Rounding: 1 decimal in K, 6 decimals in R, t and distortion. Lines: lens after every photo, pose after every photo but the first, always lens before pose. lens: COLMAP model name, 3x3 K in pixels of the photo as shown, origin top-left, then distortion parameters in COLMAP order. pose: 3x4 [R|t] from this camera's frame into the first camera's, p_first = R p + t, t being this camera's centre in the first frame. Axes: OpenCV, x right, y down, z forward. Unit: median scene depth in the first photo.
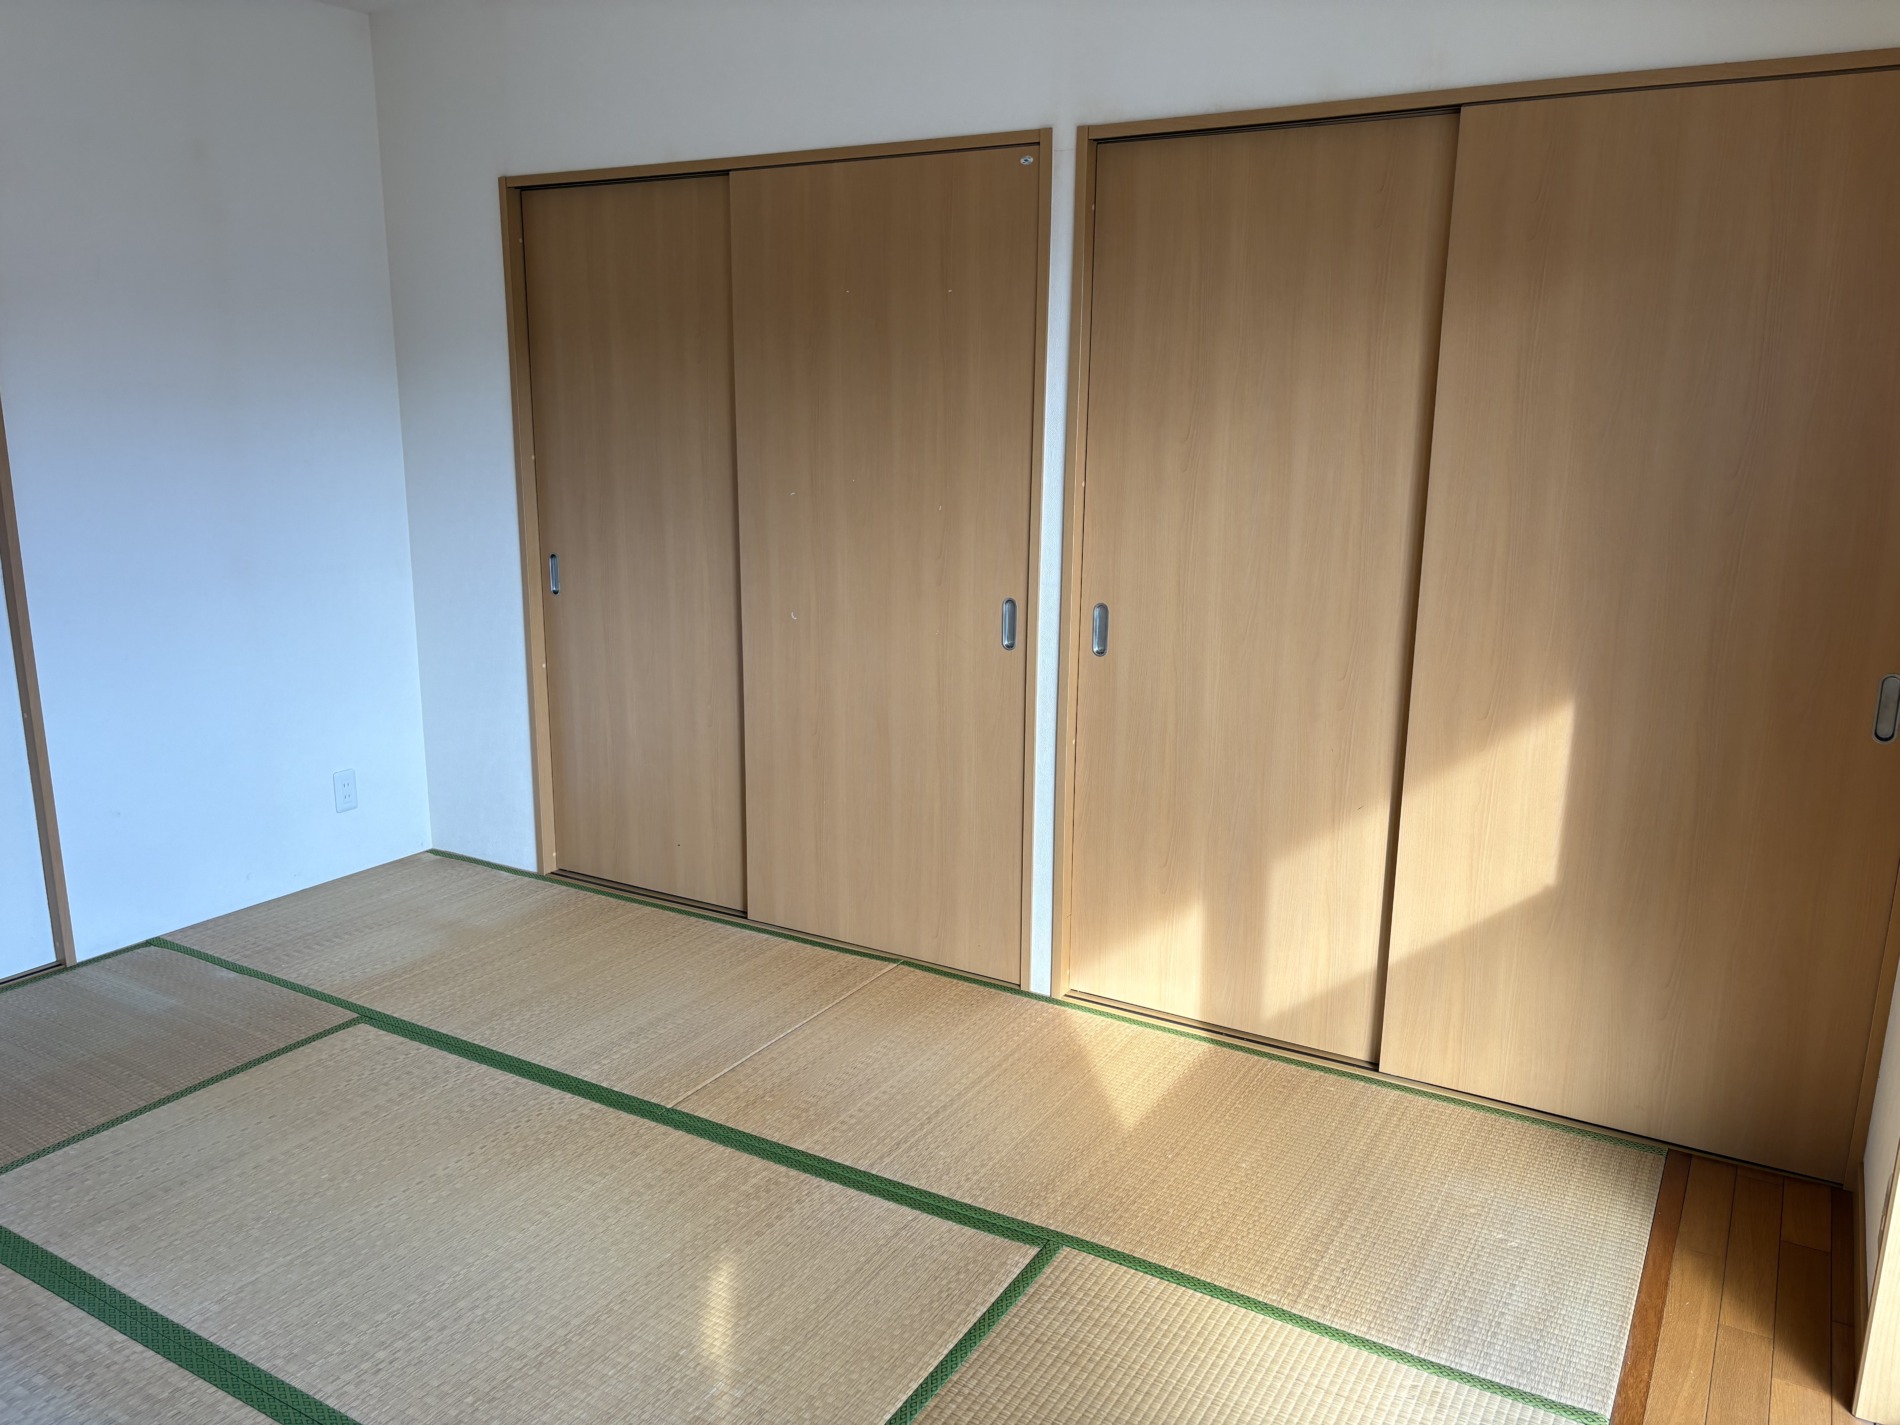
lens RADIAL K [[1441.2, 0, 947.9], [0, 1441.2, 720.0], [0, 0, 1]] dist [0.034148, -0.042225]
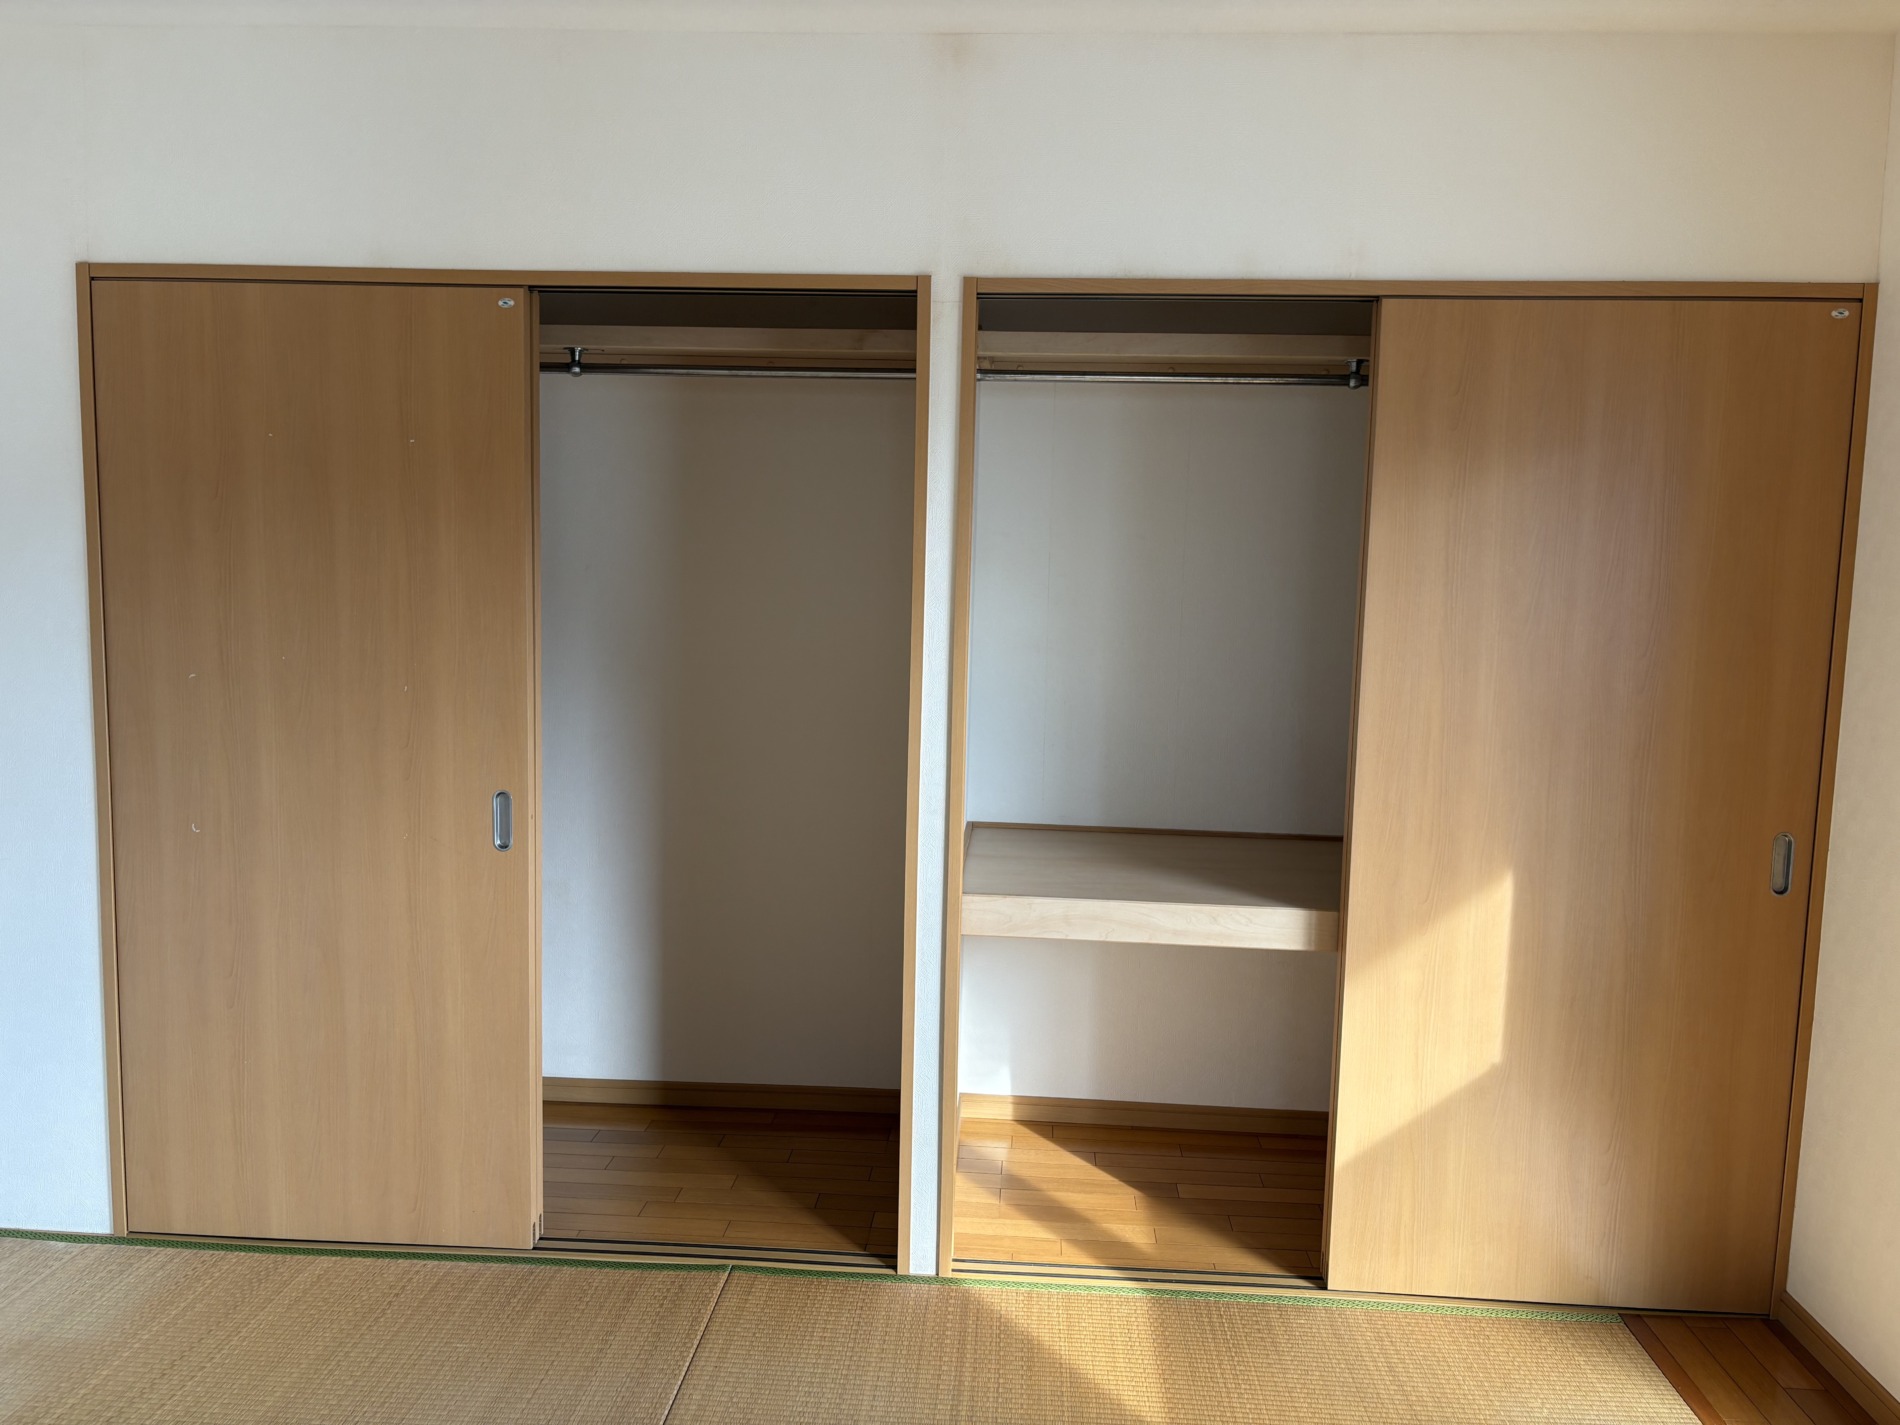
lens RADIAL K [[1441.2, 0, 949.8], [0, 1441.2, 720.9], [0, 0, 1]] dist [0.034148, -0.042225]
pose [[0.887581, -0.032850, 0.459478, -0.315993], [0.086227, 0.991672, -0.095668, -0.048986], [-0.452509, 0.124532, 0.883022, 0.230878]]
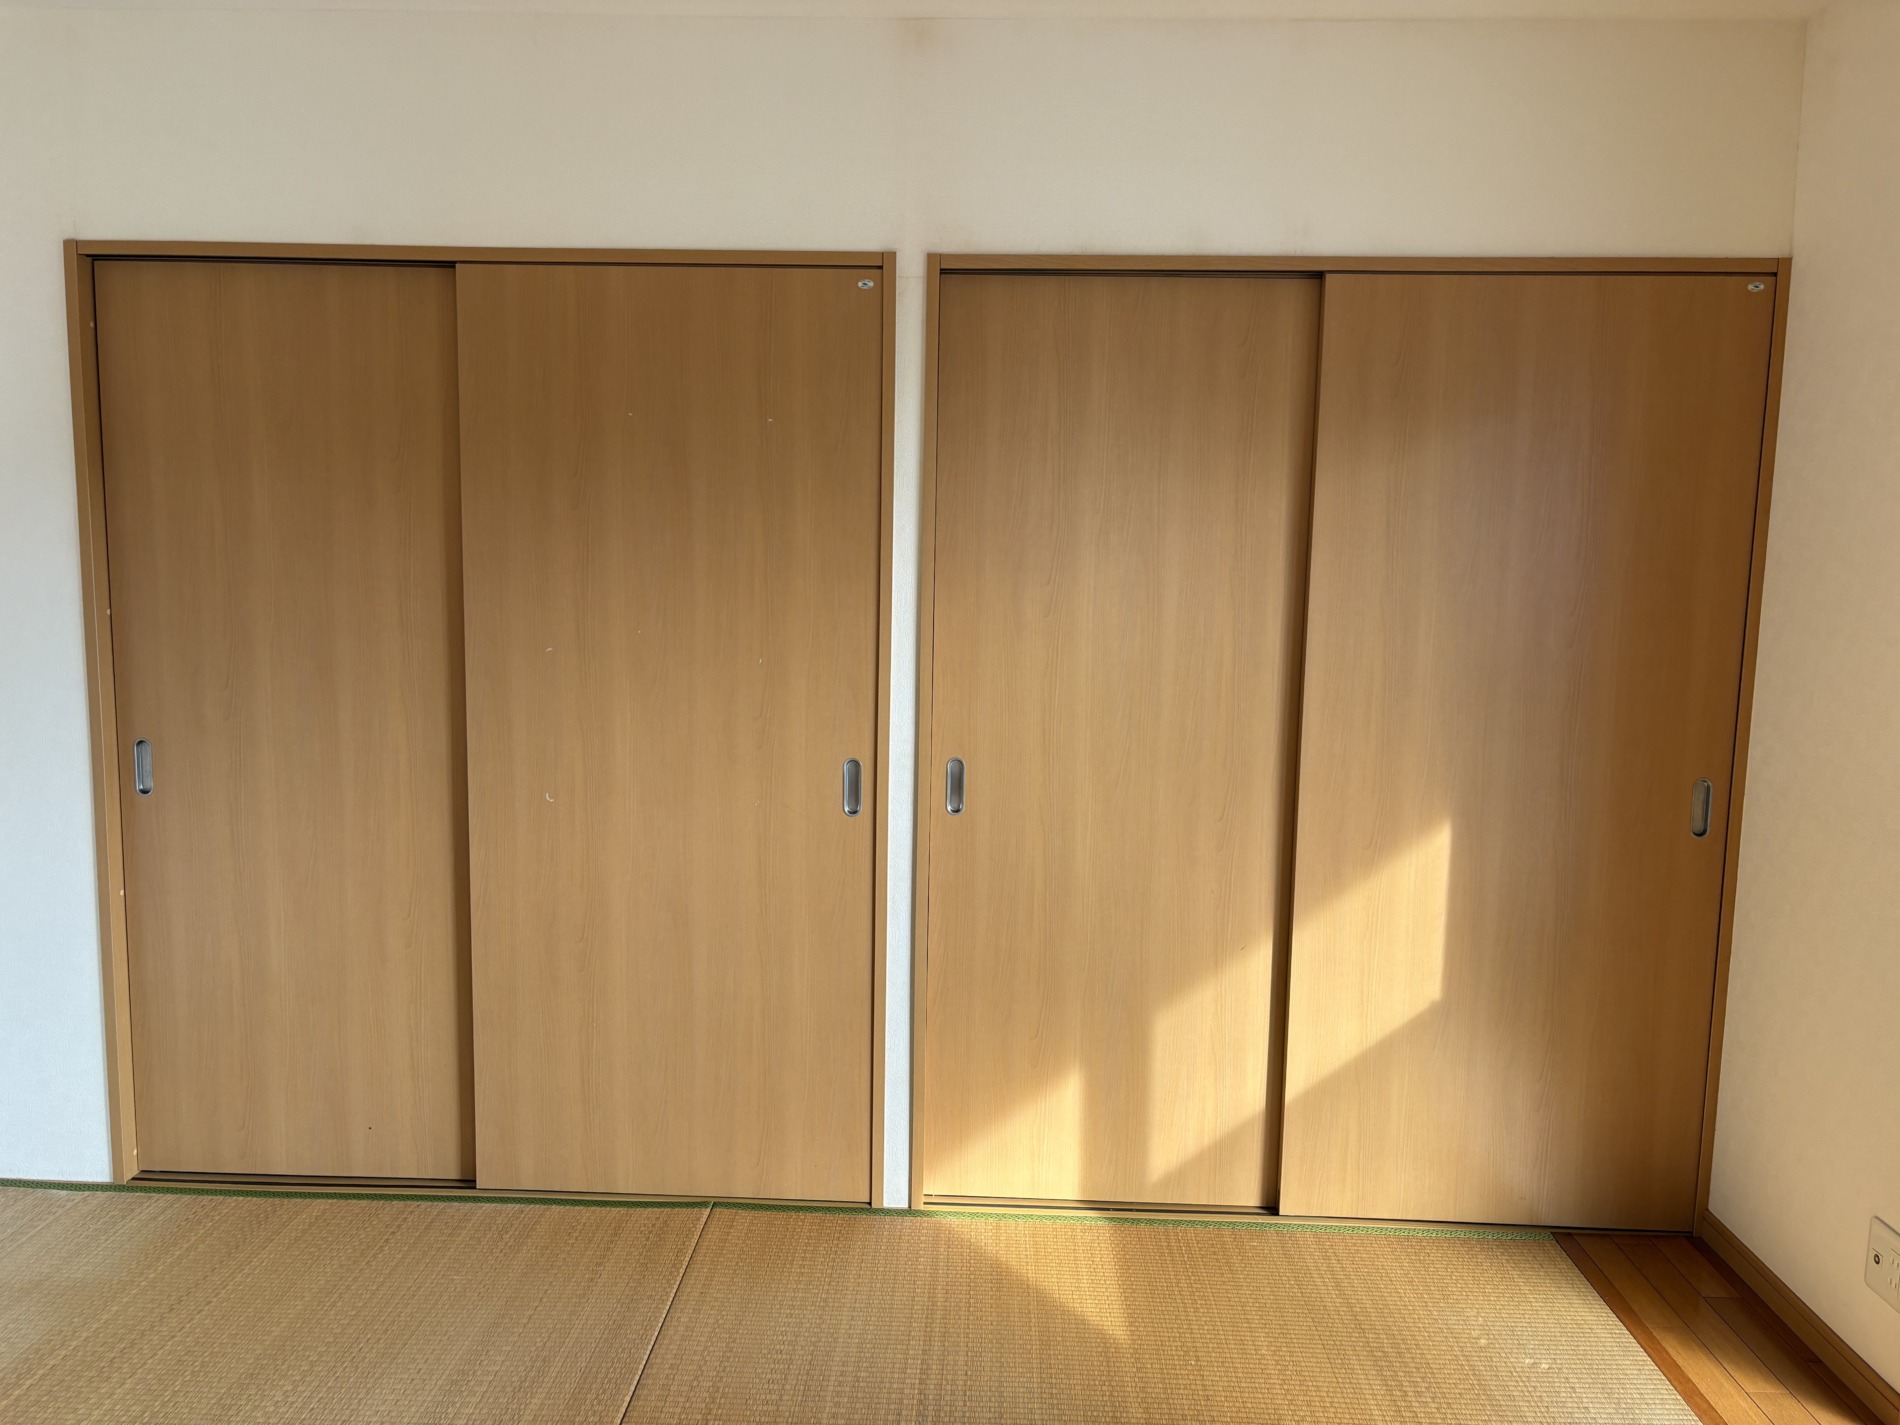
lens RADIAL K [[1441.2, 0, 946.1], [0, 1441.2, 710.3], [0, 0, 1]] dist [0.034148, -0.042225]
pose [[0.876471, -0.047487, 0.479108, -0.337225], [0.096474, 0.992264, -0.078140, -0.040348], [-0.471691, 0.114709, 0.874271, 0.197493]]
